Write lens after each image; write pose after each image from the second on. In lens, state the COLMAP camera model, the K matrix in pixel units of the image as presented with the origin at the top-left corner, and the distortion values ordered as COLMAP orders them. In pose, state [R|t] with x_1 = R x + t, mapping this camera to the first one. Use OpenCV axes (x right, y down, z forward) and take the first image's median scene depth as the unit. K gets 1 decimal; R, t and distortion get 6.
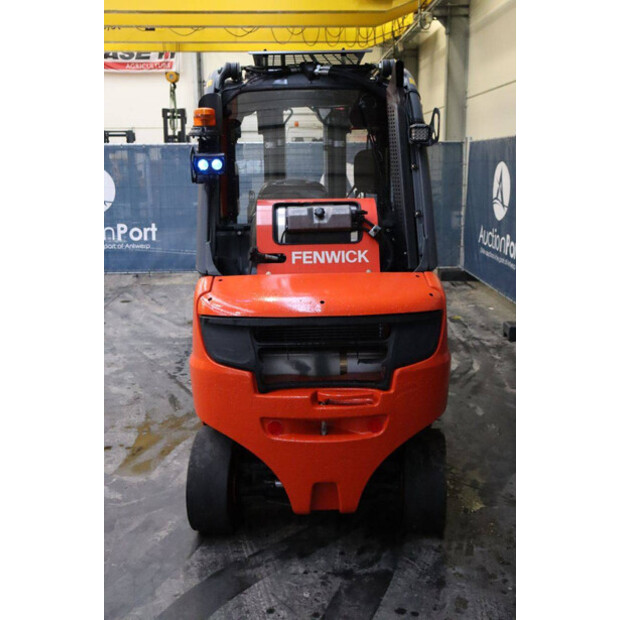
lens RADIAL K [[751.5, 0, 310.0], [0, 751.5, 310.0], [0, 0, 1]] dist [0.002715, 0.046150]
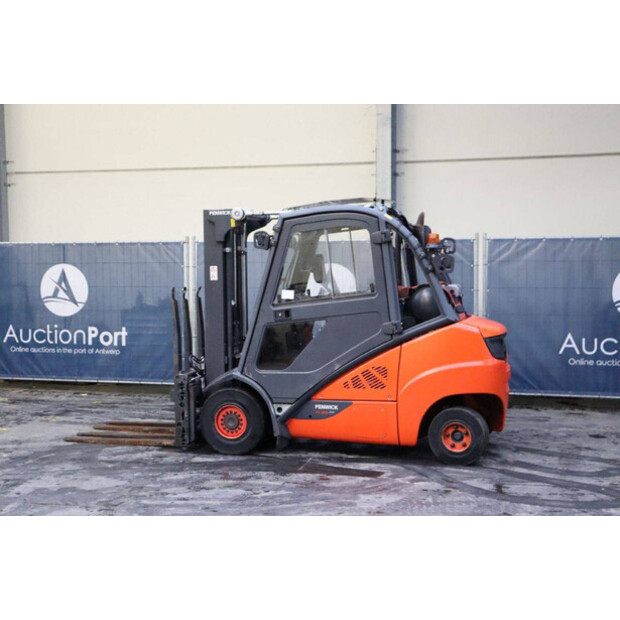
lens RADIAL K [[856.0, 0, 310.0], [0, 856.0, 310.0], [0, 0, 1]] dist [0.025670, 0.344174]
pose [[0.283804, -0.043706, 0.957886, -2.232608], [0.185595, 0.982574, -0.010156, -0.118917], [-0.940750, 0.180661, 0.286970, 0.728843]]
